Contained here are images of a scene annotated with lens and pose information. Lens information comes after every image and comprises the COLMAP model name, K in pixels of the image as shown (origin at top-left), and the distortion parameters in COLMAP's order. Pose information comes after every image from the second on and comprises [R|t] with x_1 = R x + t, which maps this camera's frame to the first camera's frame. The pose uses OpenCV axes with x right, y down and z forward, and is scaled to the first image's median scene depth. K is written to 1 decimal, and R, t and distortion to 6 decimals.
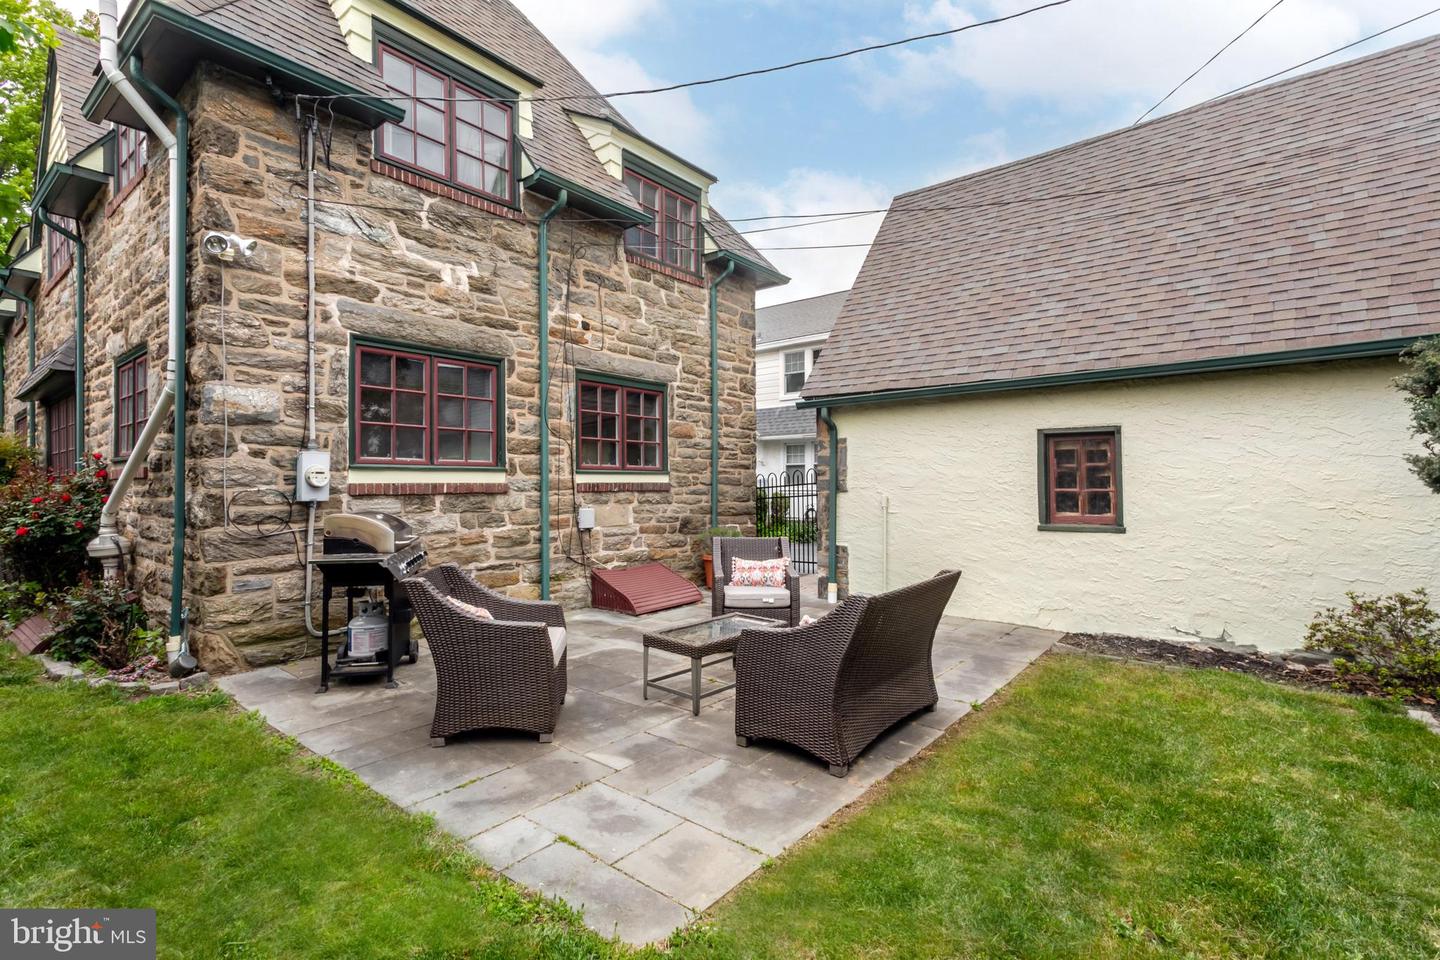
lens RADIAL K [[686.2, 0, 719.5], [0, 686.2, 481.7], [0, 0, 1]] dist [0.001578, 0.000763]
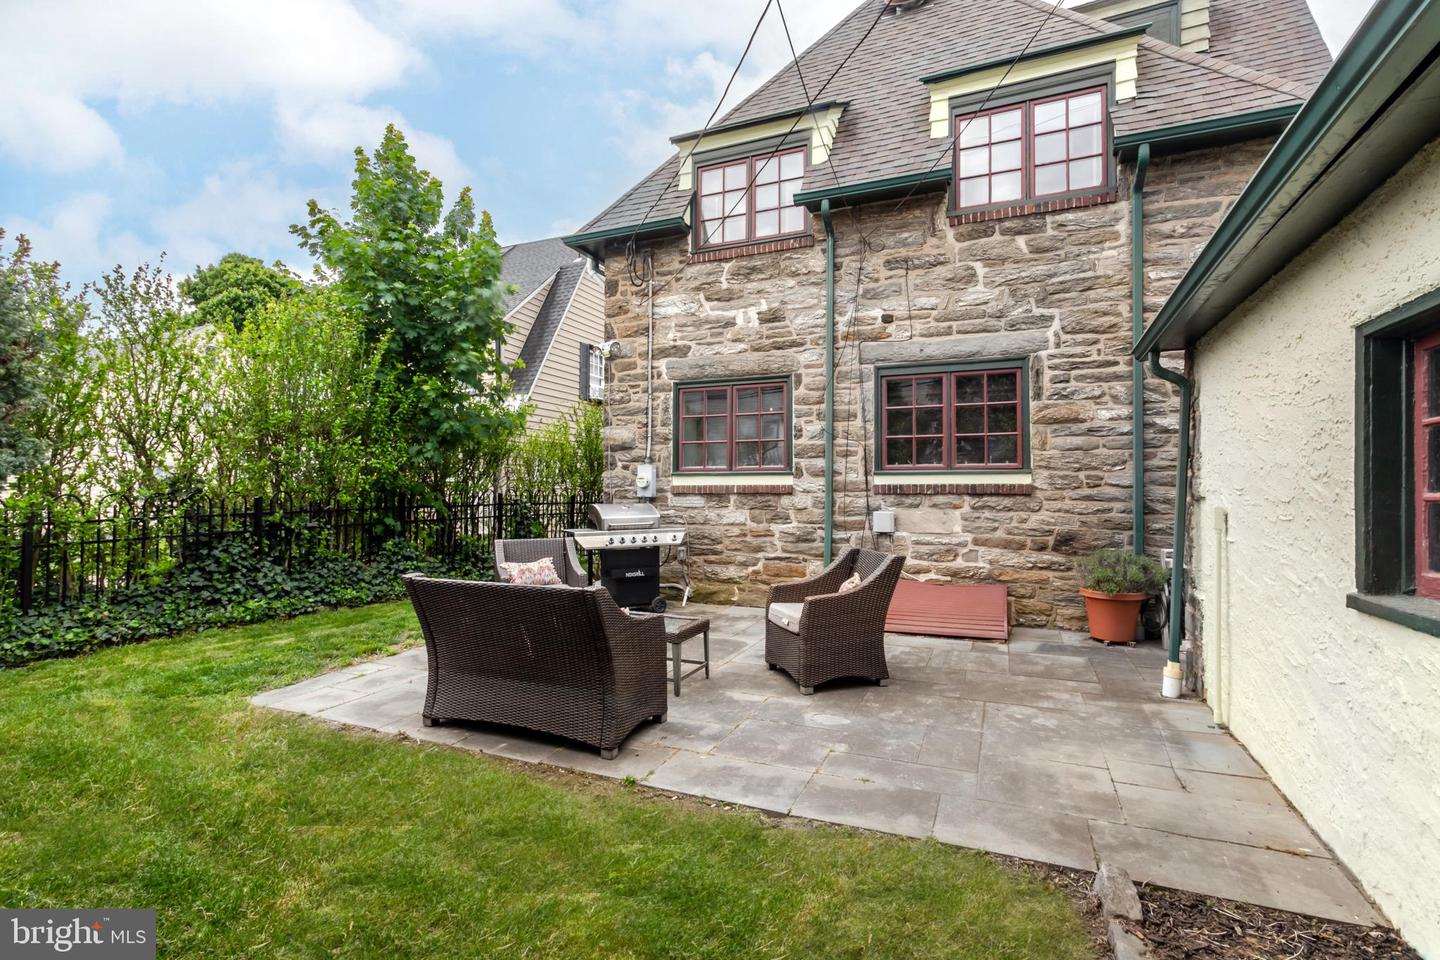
lens RADIAL K [[686.2, 0, 719.5], [0, 686.2, 481.7], [0, 0, 1]] dist [0.001578, 0.000763]
pose [[0.255570, -0.013714, -0.966693, 0.727708], [-0.000646, 0.999897, -0.014356, 0.012598], [0.966790, 0.004294, 0.255535, 0.590836]]
